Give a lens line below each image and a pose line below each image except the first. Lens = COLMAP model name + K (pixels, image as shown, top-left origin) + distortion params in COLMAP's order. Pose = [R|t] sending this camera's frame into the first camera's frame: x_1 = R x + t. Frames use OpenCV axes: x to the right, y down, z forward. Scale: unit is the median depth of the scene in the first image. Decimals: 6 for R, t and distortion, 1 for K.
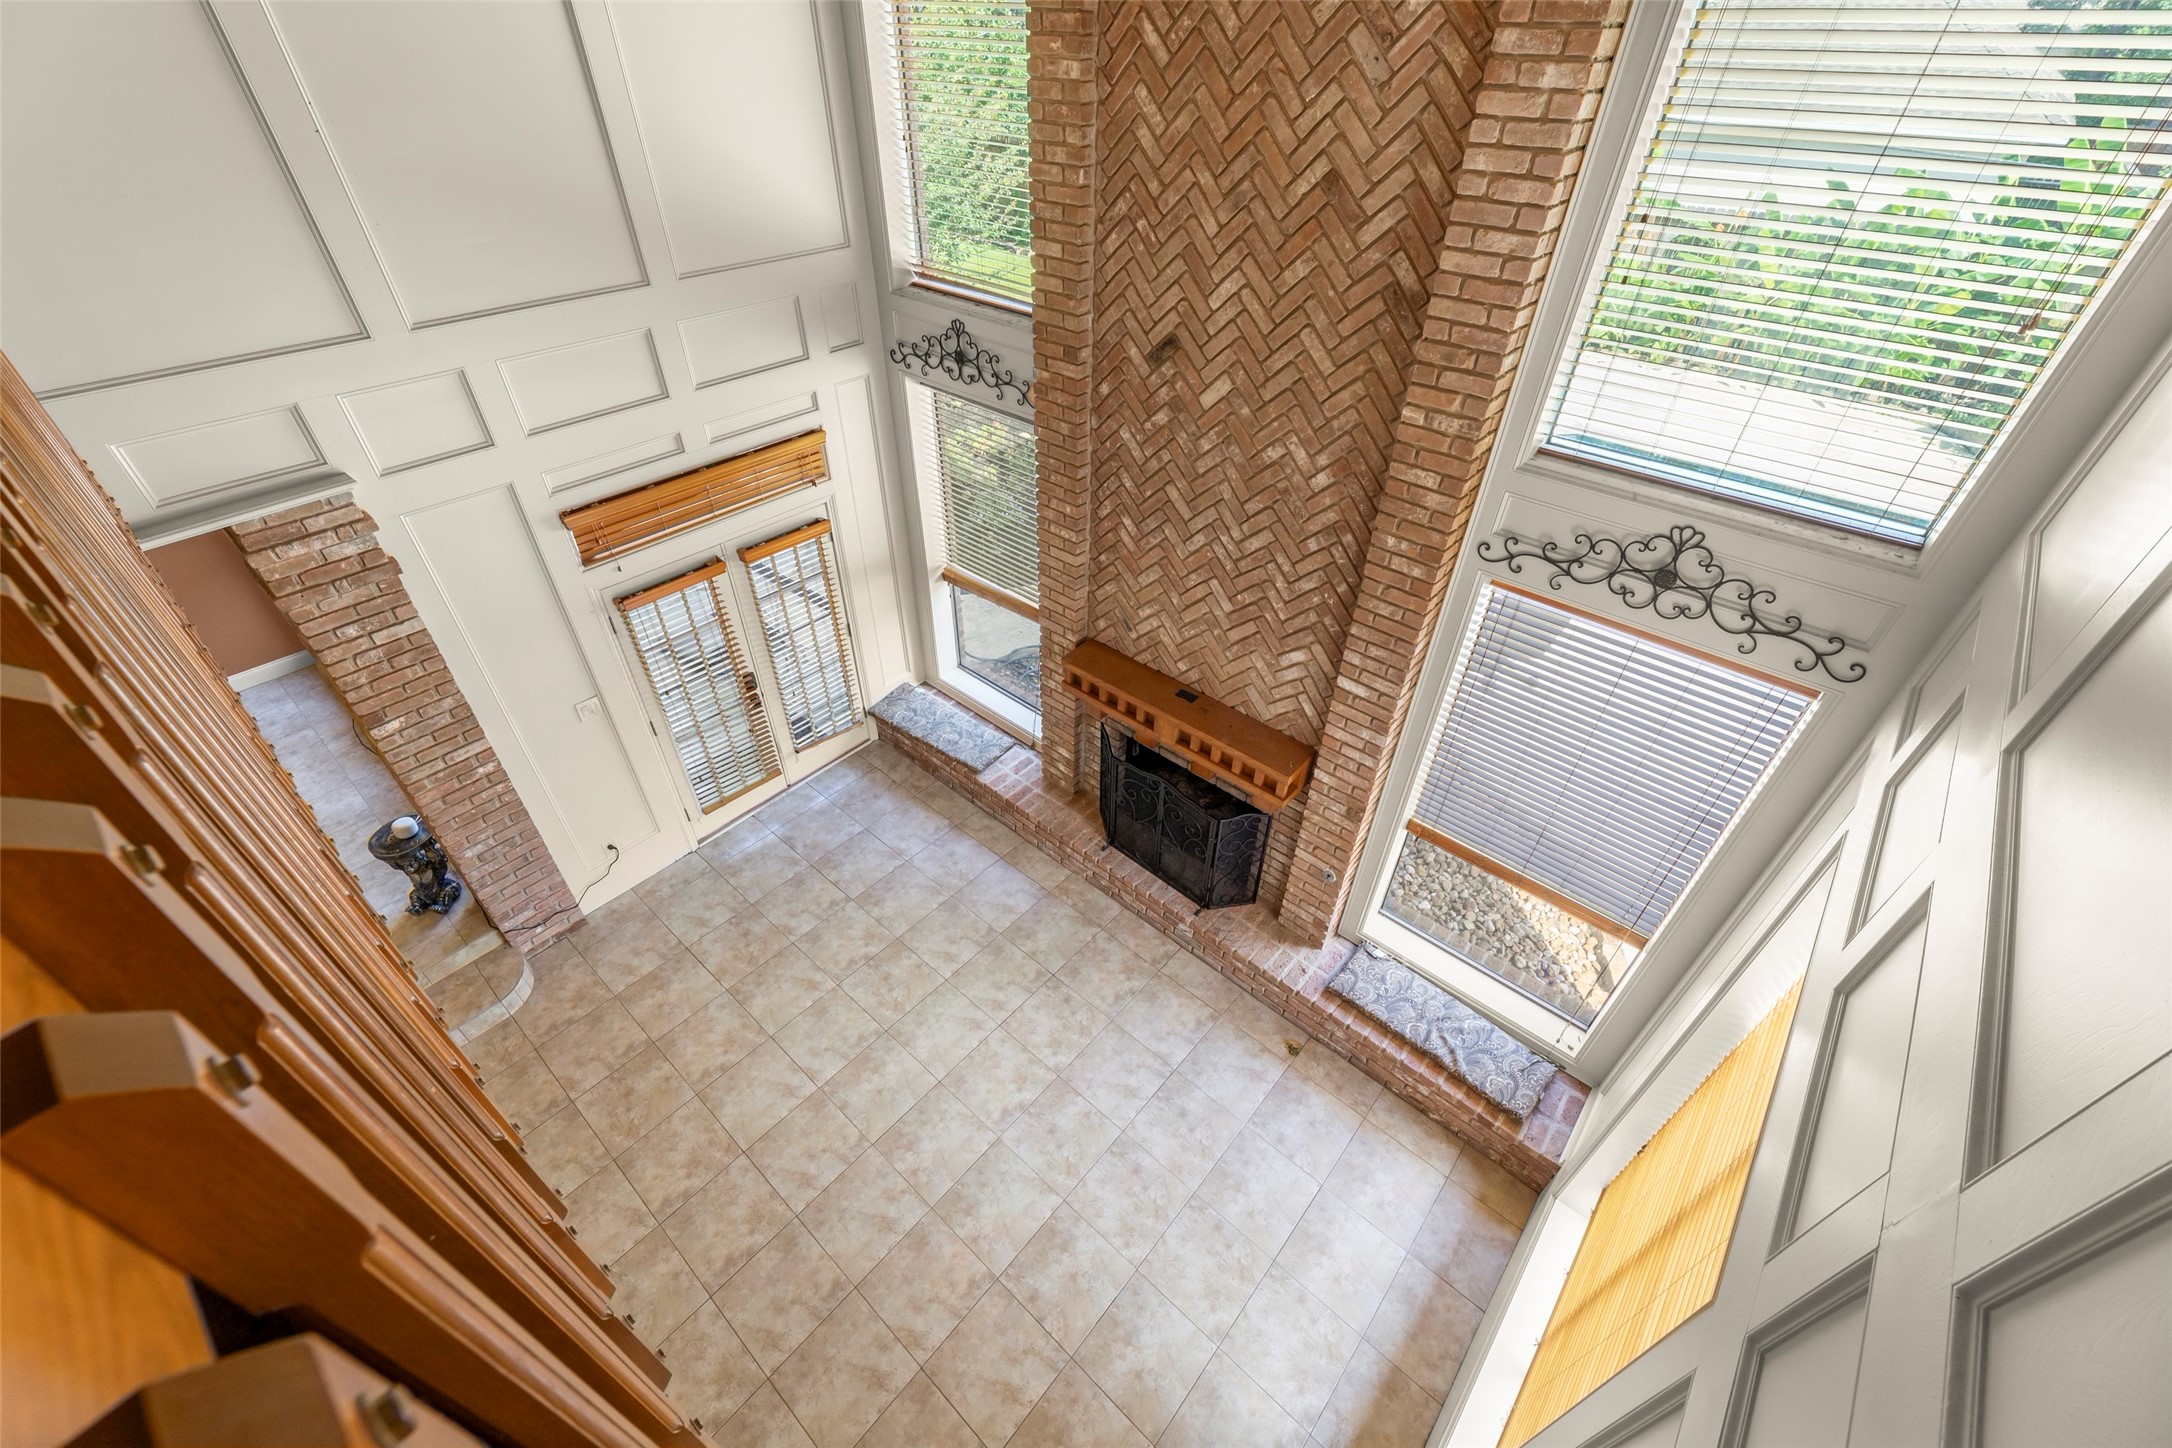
lens RADIAL K [[881.4, 0, 1087.3], [0, 881.4, 724.8], [0, 0, 1]] dist [0.001955, -0.000217]
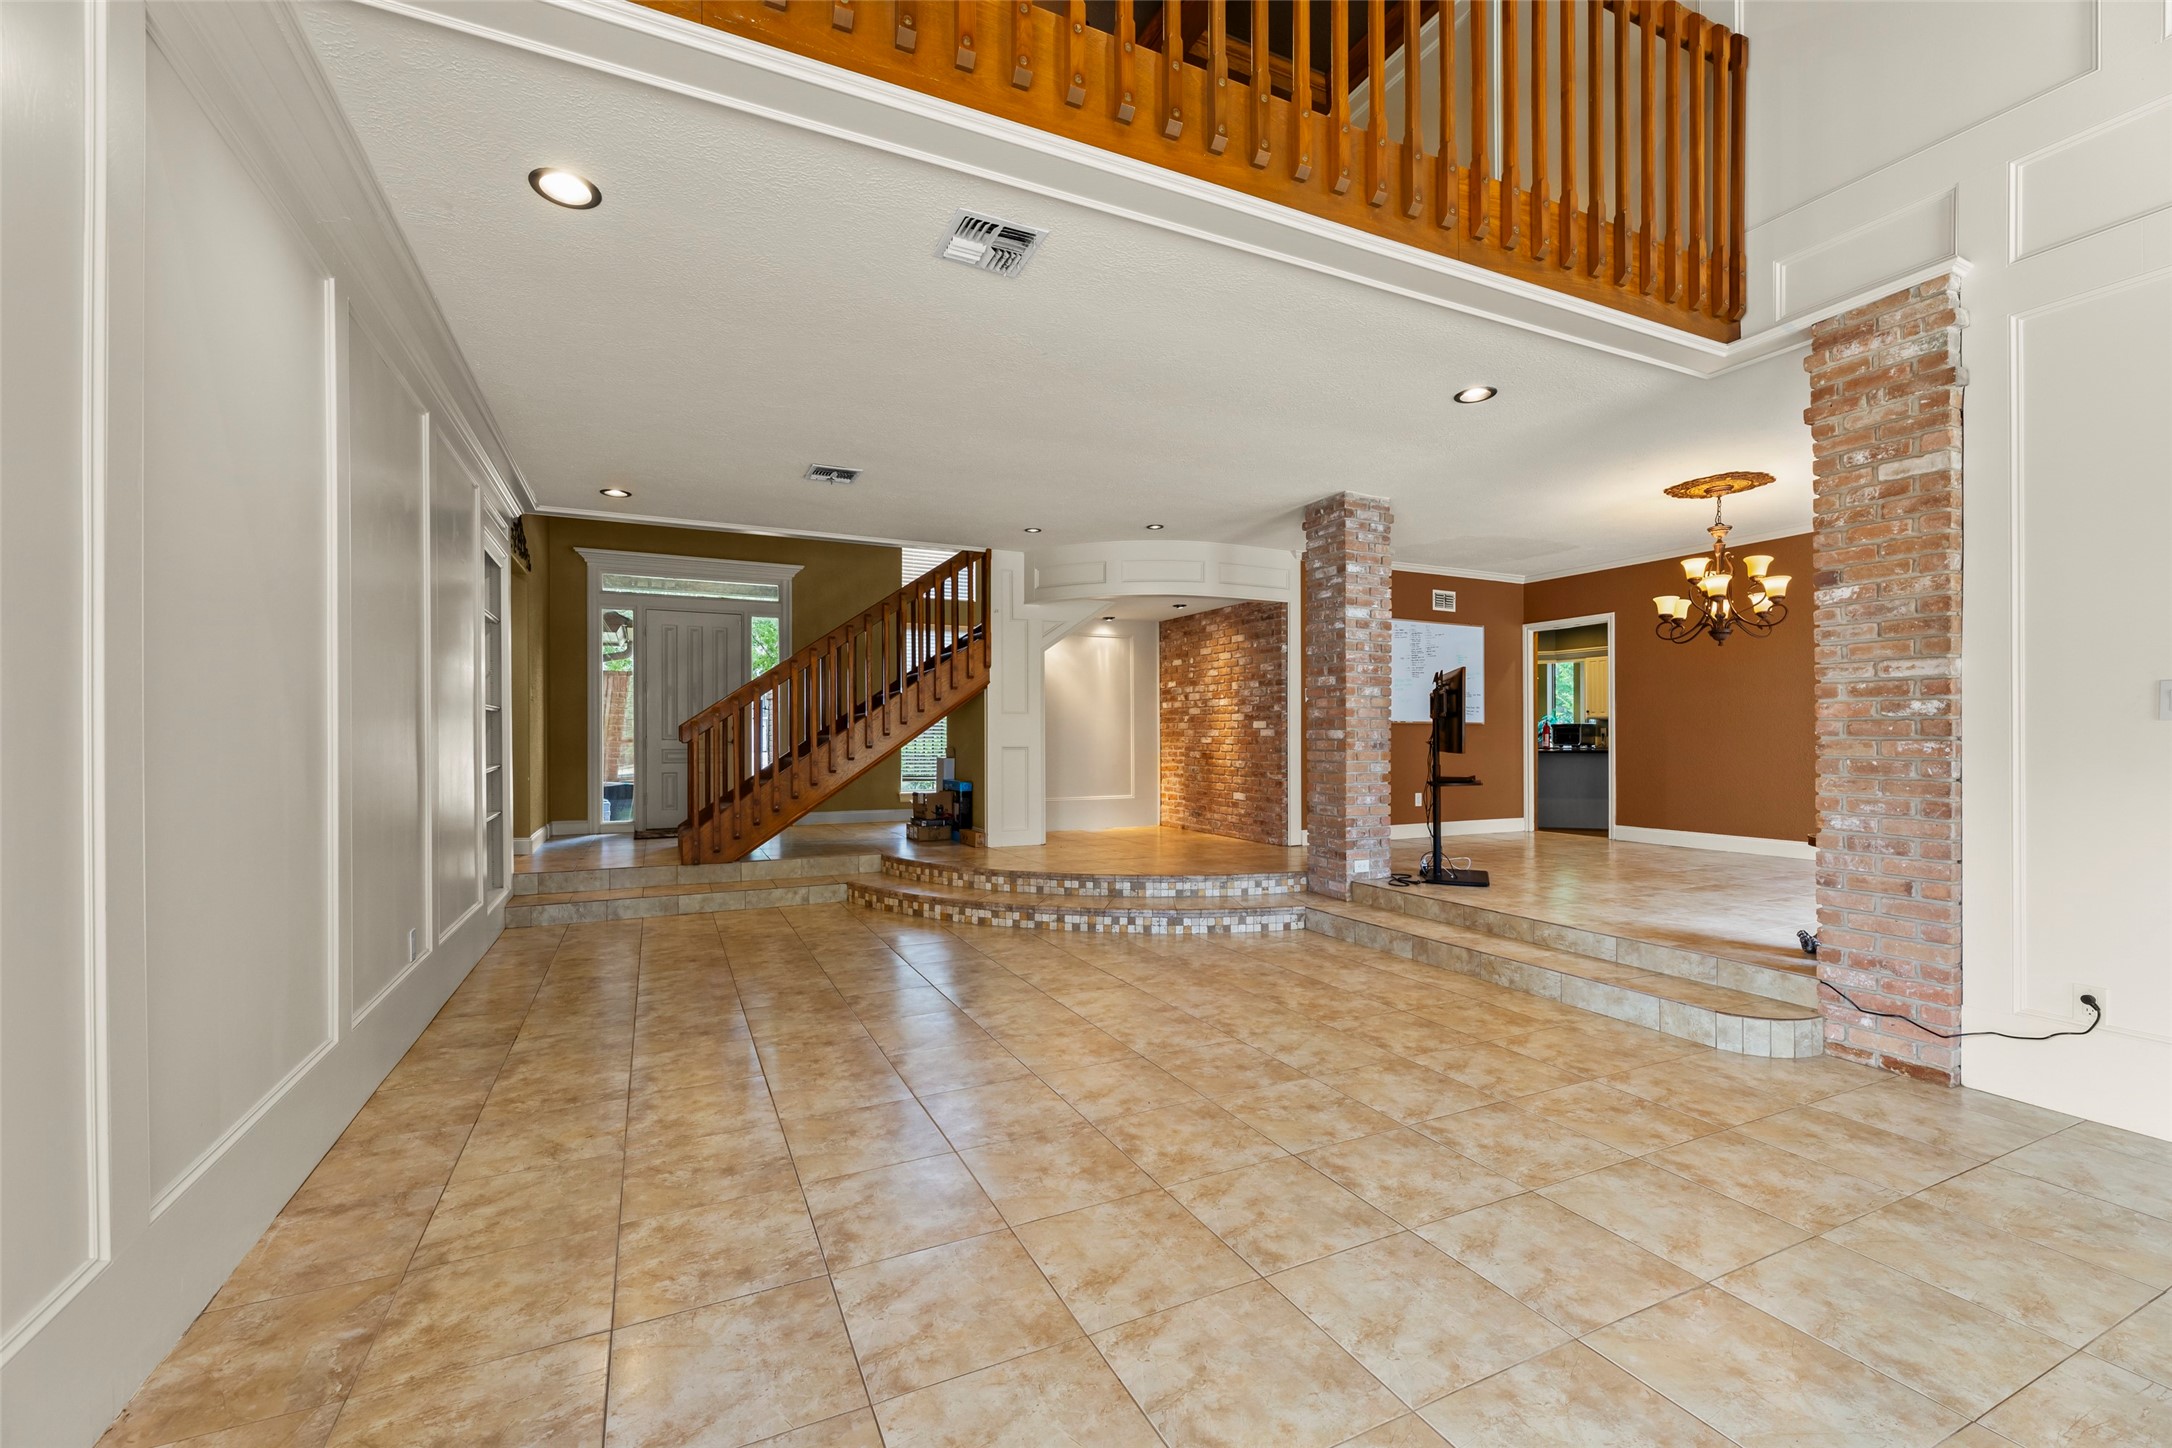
lens RADIAL K [[881.4, 0, 1059.5], [0, 881.4, 737.3], [0, 0, 1]] dist [0.001955, -0.000217]
pose [[-0.409052, -0.010219, -0.912454, 0.258750], [-0.580464, 0.774458, 0.251548, 0.334208], [0.704087, 0.632542, -0.322725, 0.886037]]
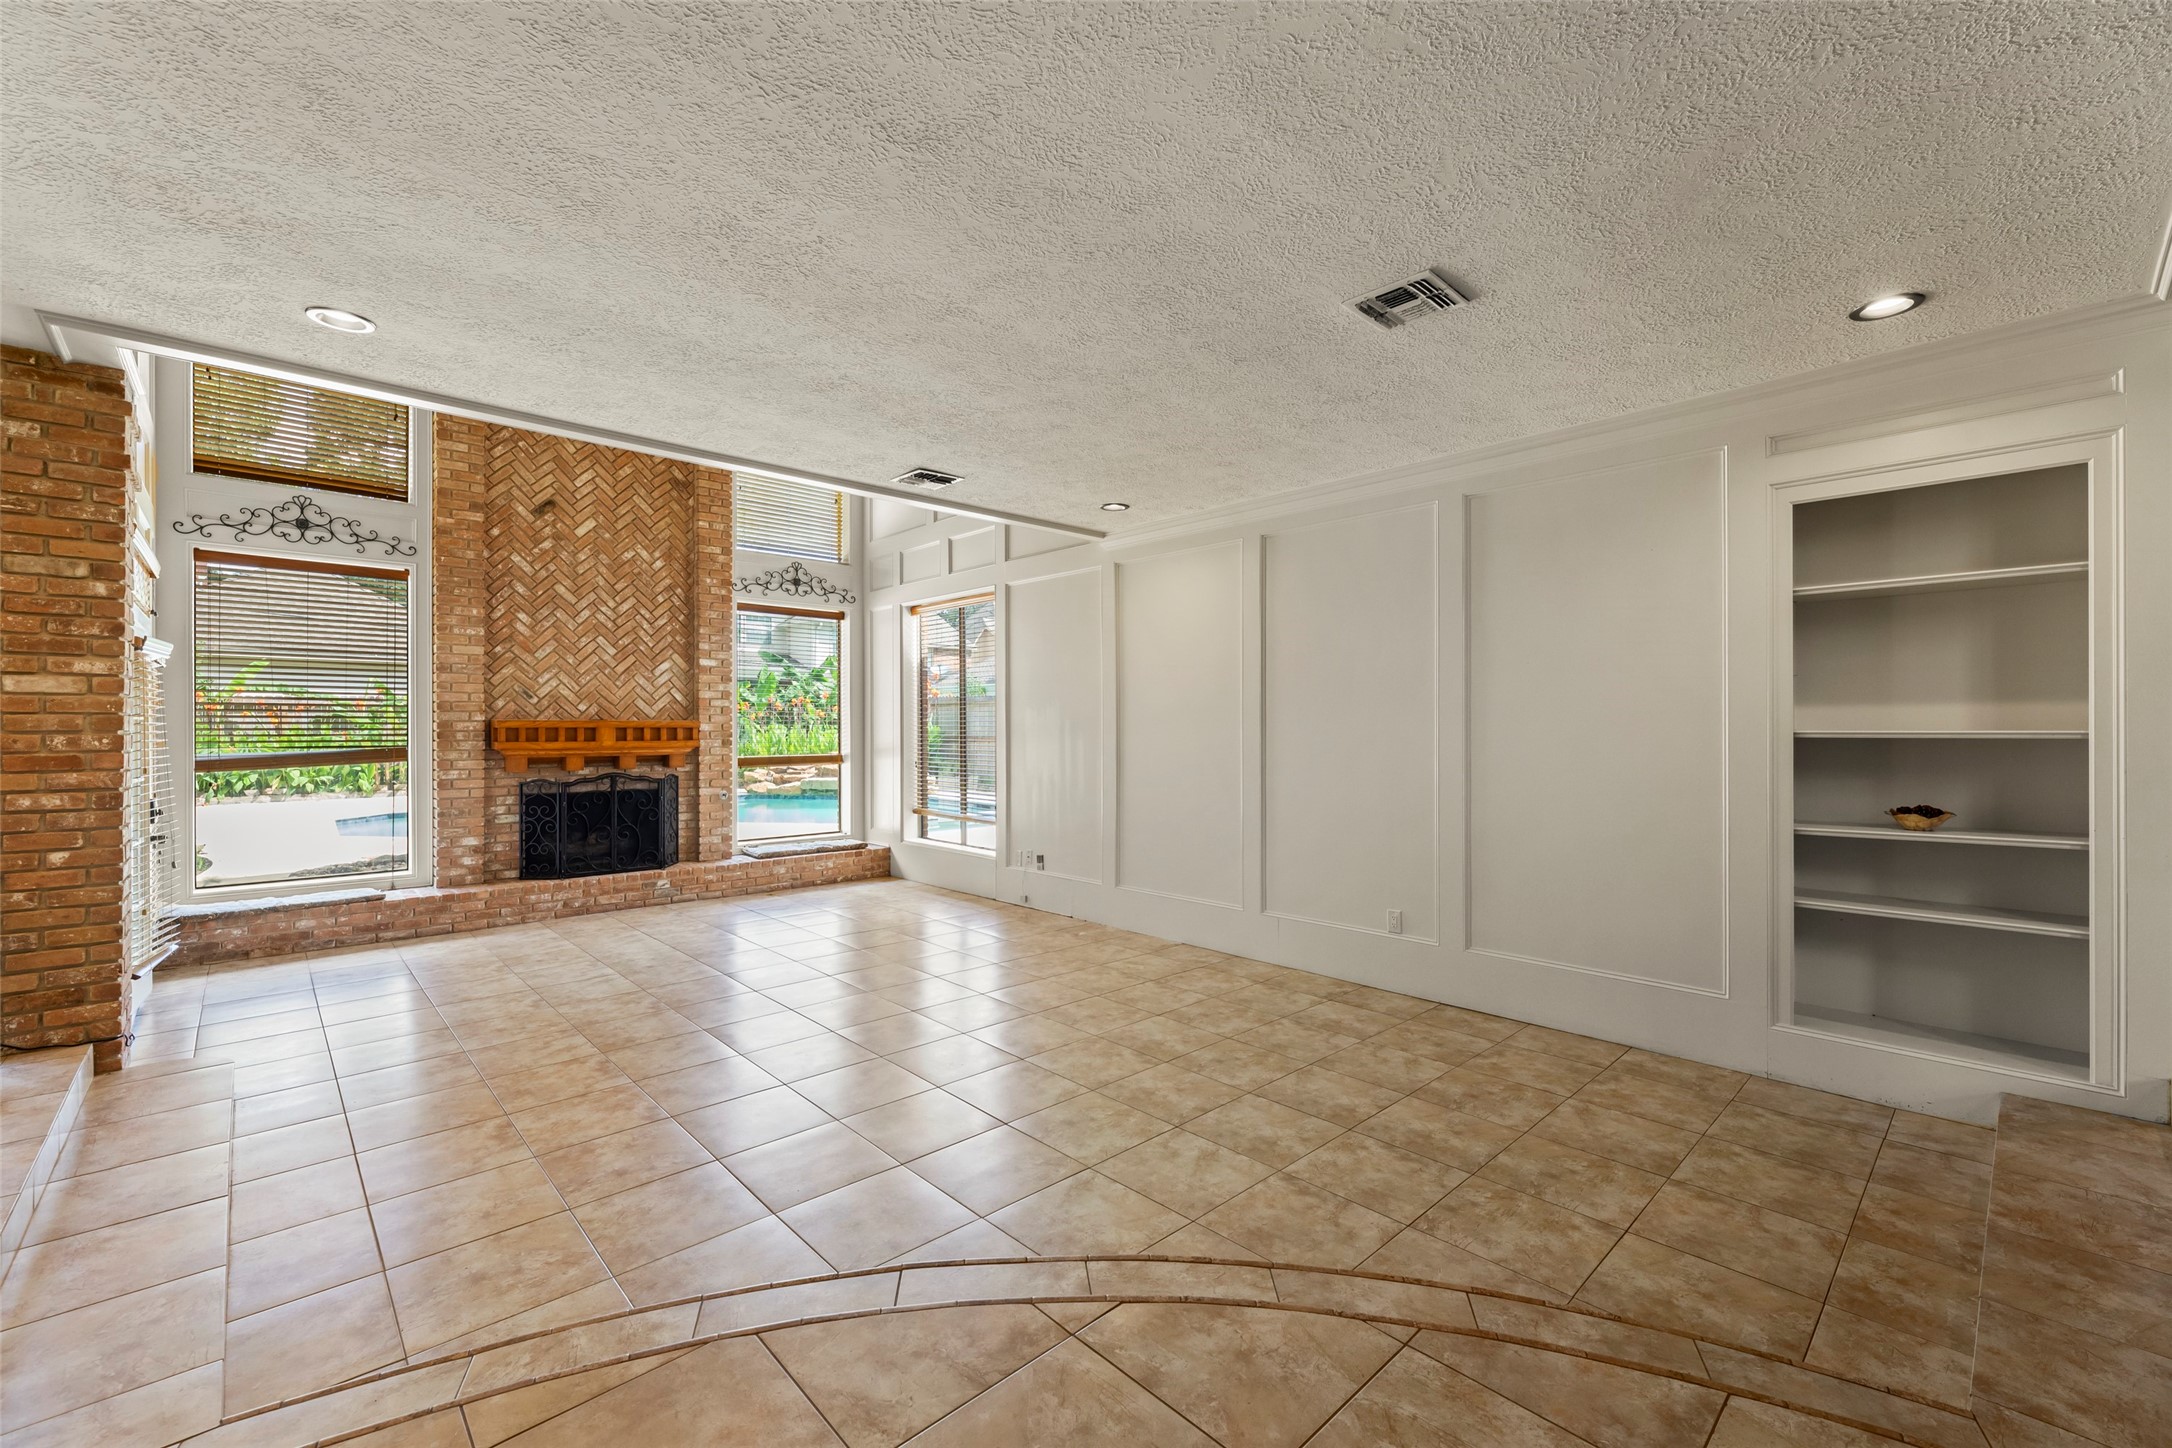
lens RADIAL K [[881.4, 0, 1067.2], [0, 881.4, 728.8], [0, 0, 1]] dist [0.001955, -0.000217]
pose [[0.106004, -0.012870, 0.994282, -1.605552], [0.632656, 0.772299, -0.057453, 0.705933], [-0.767144, 0.635129, 0.090009, 0.310611]]
